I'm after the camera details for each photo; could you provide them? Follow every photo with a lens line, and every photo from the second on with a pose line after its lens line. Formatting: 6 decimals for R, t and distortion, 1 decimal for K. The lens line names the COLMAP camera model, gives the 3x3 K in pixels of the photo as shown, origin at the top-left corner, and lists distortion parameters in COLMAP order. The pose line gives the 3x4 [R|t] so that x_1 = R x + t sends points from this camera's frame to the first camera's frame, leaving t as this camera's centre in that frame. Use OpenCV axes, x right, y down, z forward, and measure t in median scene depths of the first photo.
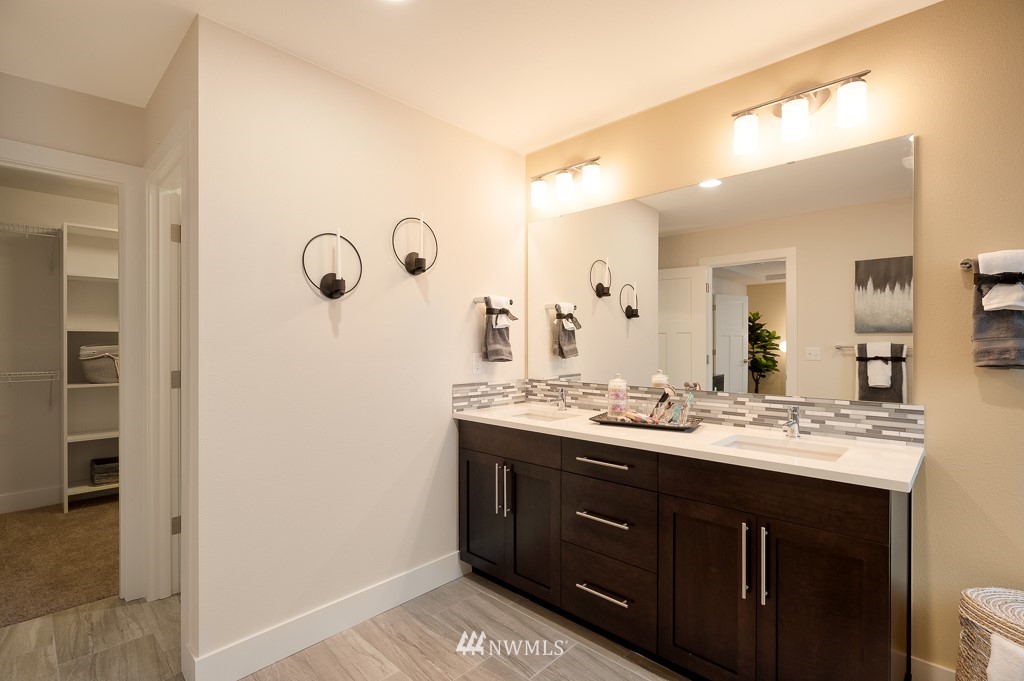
lens RADIAL K [[478.7, 0, 516.6], [0, 478.7, 343.3], [0, 0, 1]] dist [0.001496, 0.000123]
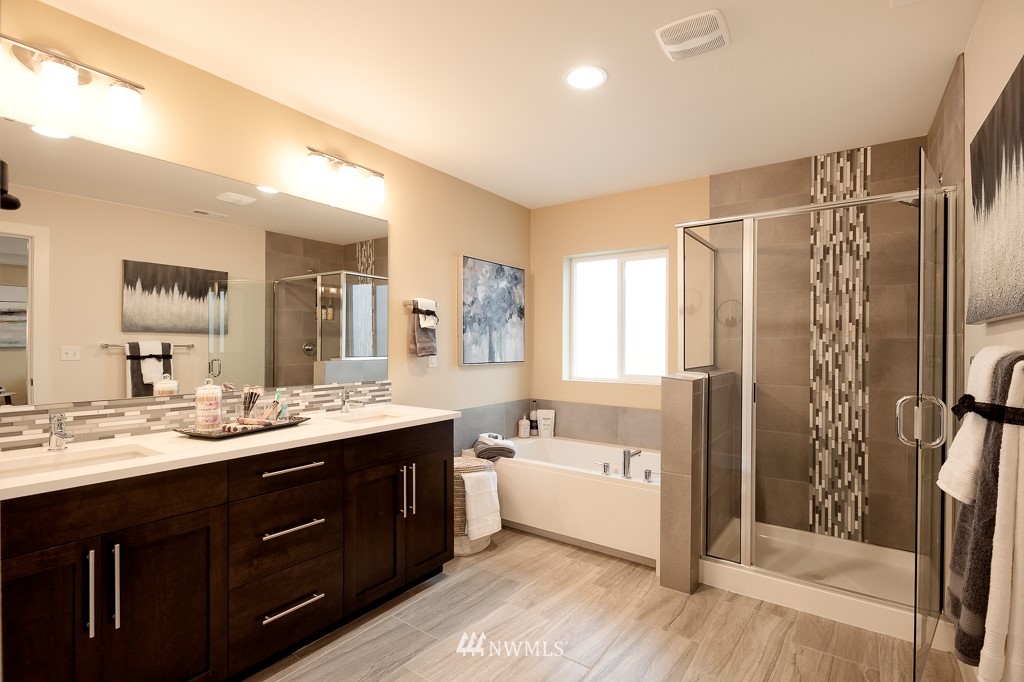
lens RADIAL K [[478.7, 0, 516.6], [0, 478.7, 343.8], [0, 0, 1]] dist [0.001496, 0.000123]
pose [[-0.140871, 0.002289, 0.990025, -0.772967], [-0.007577, 0.999966, -0.003390, 0.002019], [-0.989999, -0.007979, -0.140849, 0.658410]]
